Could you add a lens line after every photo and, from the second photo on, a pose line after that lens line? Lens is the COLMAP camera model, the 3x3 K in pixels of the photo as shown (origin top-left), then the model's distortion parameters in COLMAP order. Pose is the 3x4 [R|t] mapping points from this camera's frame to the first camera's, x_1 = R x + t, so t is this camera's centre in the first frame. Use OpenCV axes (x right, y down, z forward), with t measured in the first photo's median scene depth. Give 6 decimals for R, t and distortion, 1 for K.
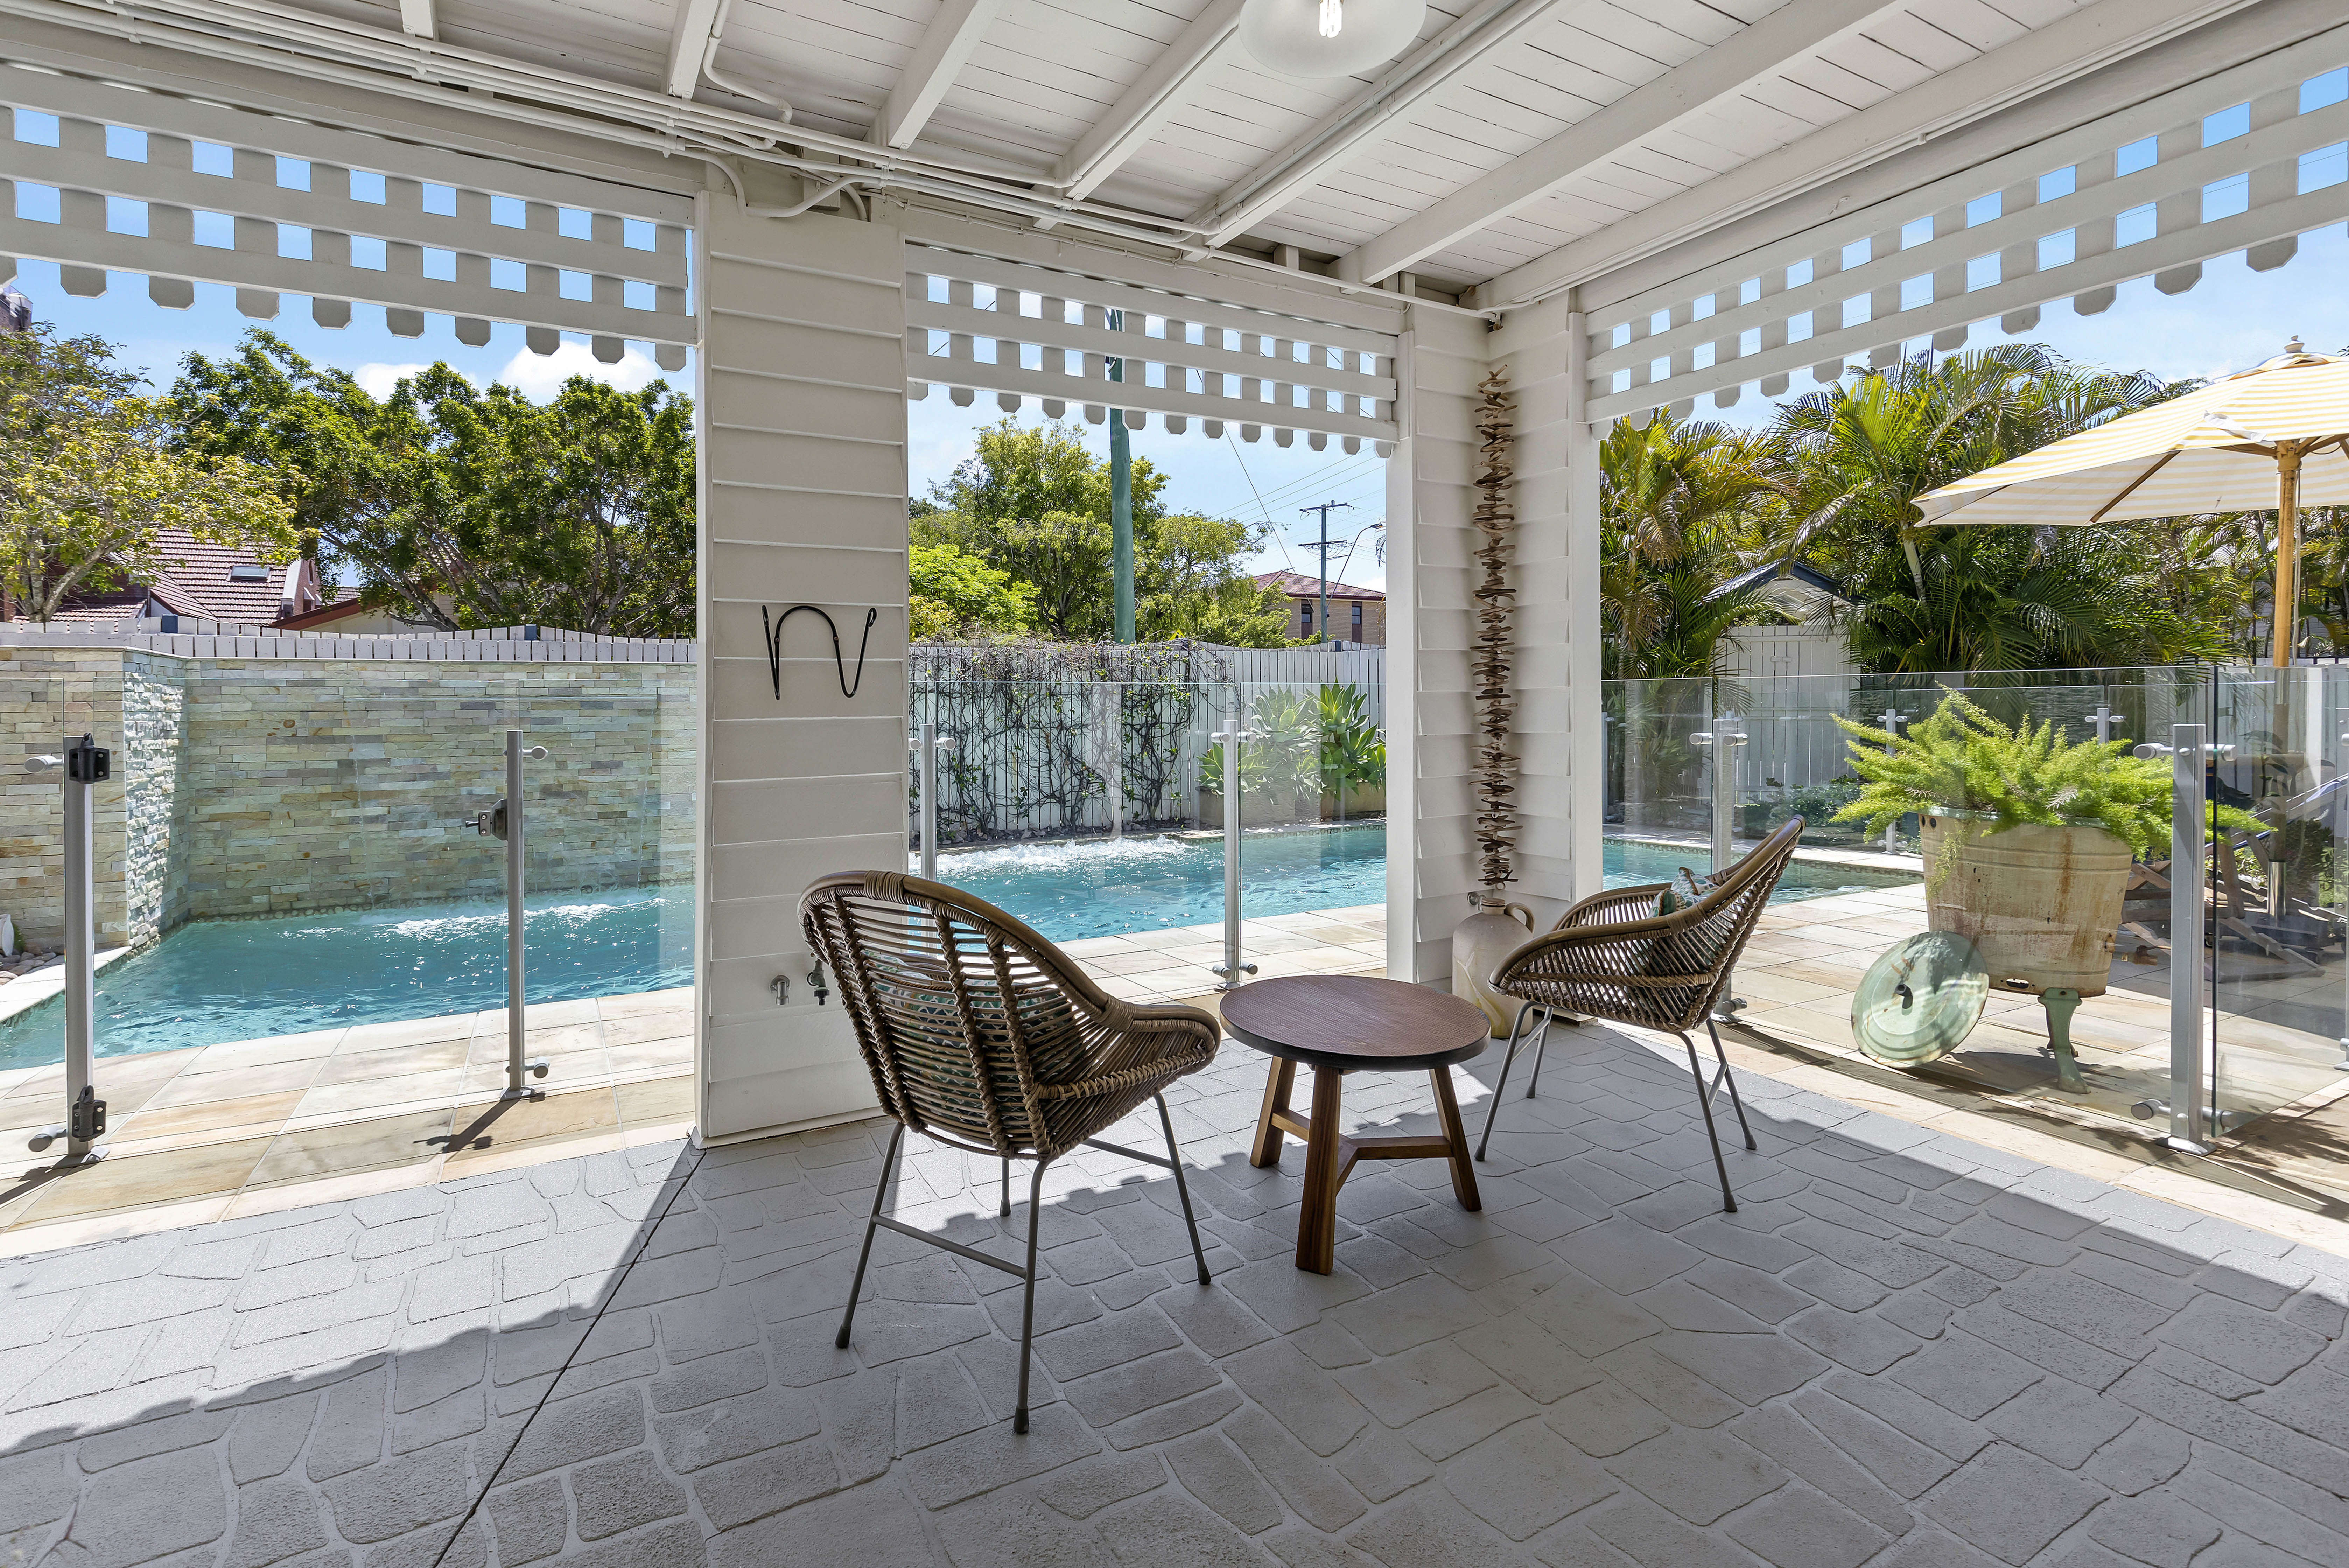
lens RADIAL K [[1079.9, 0, 1084.3], [0, 1079.9, 728.5], [0, 0, 1]] dist [0.008831, 0.000972]
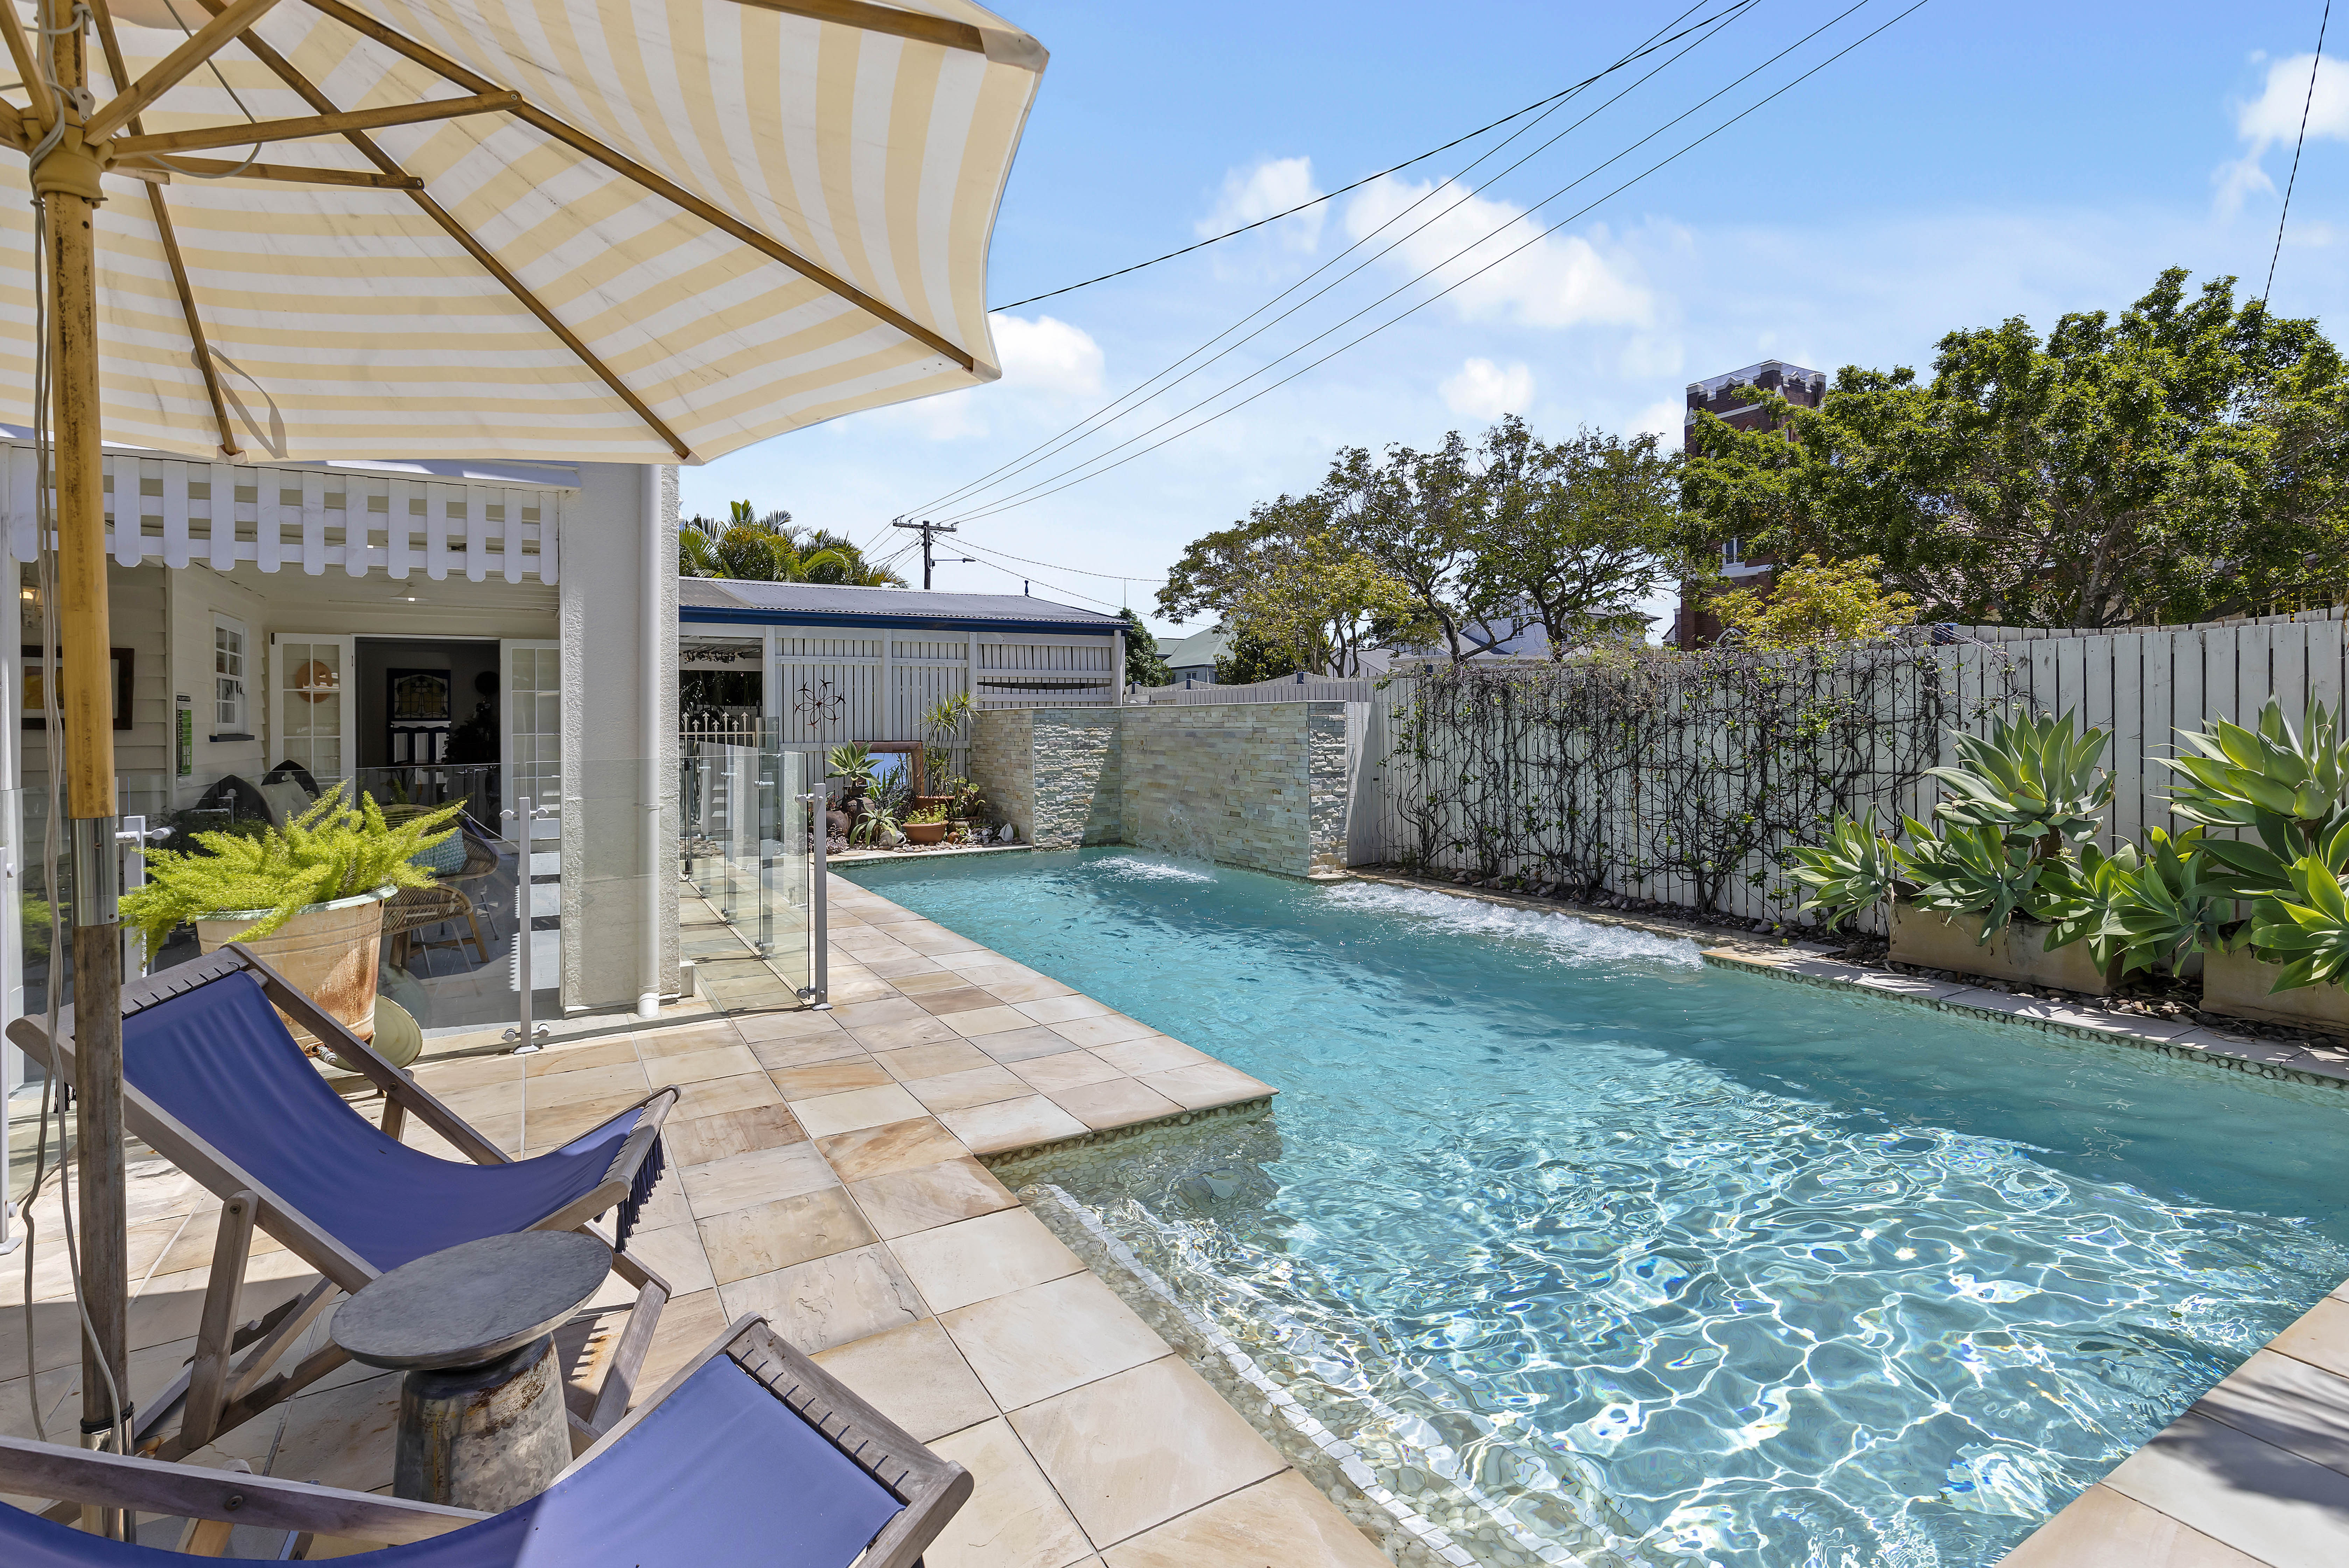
lens RADIAL K [[1079.9, 0, 1112.5], [0, 1079.9, 725.9], [0, 0, 1]] dist [0.008831, 0.000972]
pose [[0.040763, 0.015576, -0.999047, 0.988829], [-0.005401, 0.999867, 0.015368, -0.056166], [0.999154, 0.004769, 0.040842, 0.835496]]
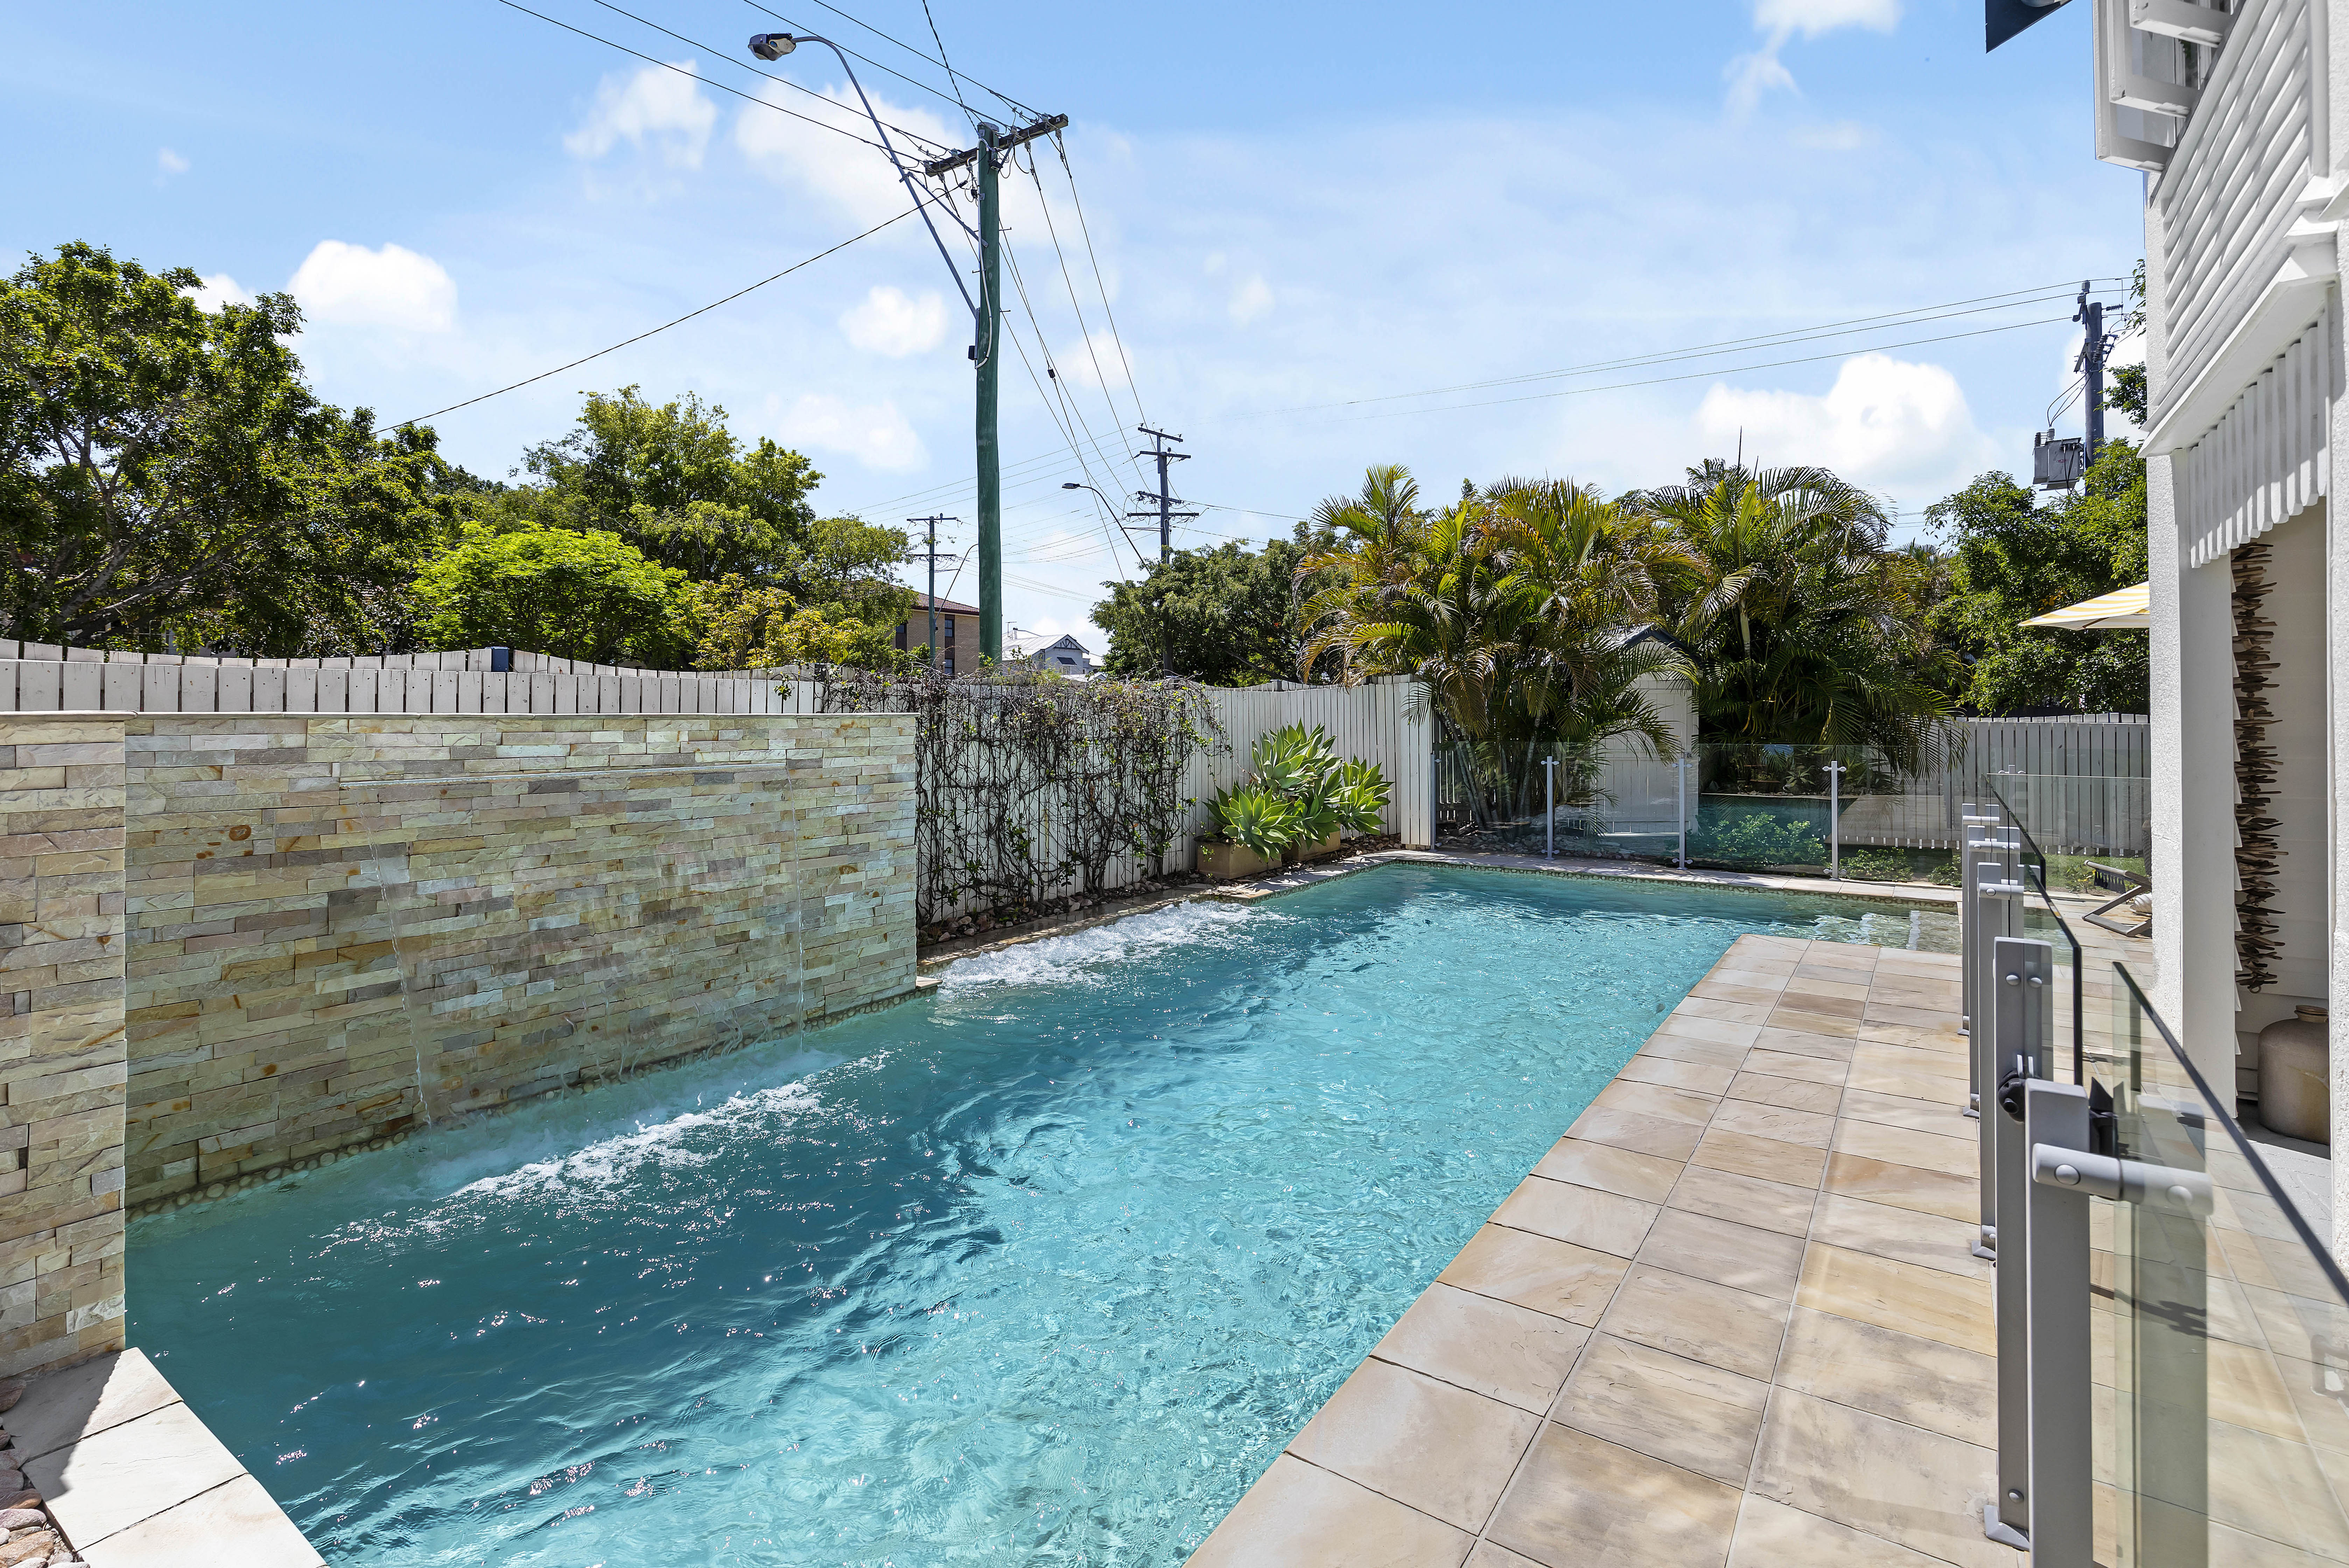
lens RADIAL K [[1079.9, 0, 1134.3], [0, 1079.9, 719.1], [0, 0, 1]] dist [0.008831, 0.000972]
pose [[0.892021, 0.006419, 0.451948, -0.550235], [0.000516, 0.999884, -0.015218, -0.050419], [-0.451993, 0.013808, 0.891914, 0.293860]]
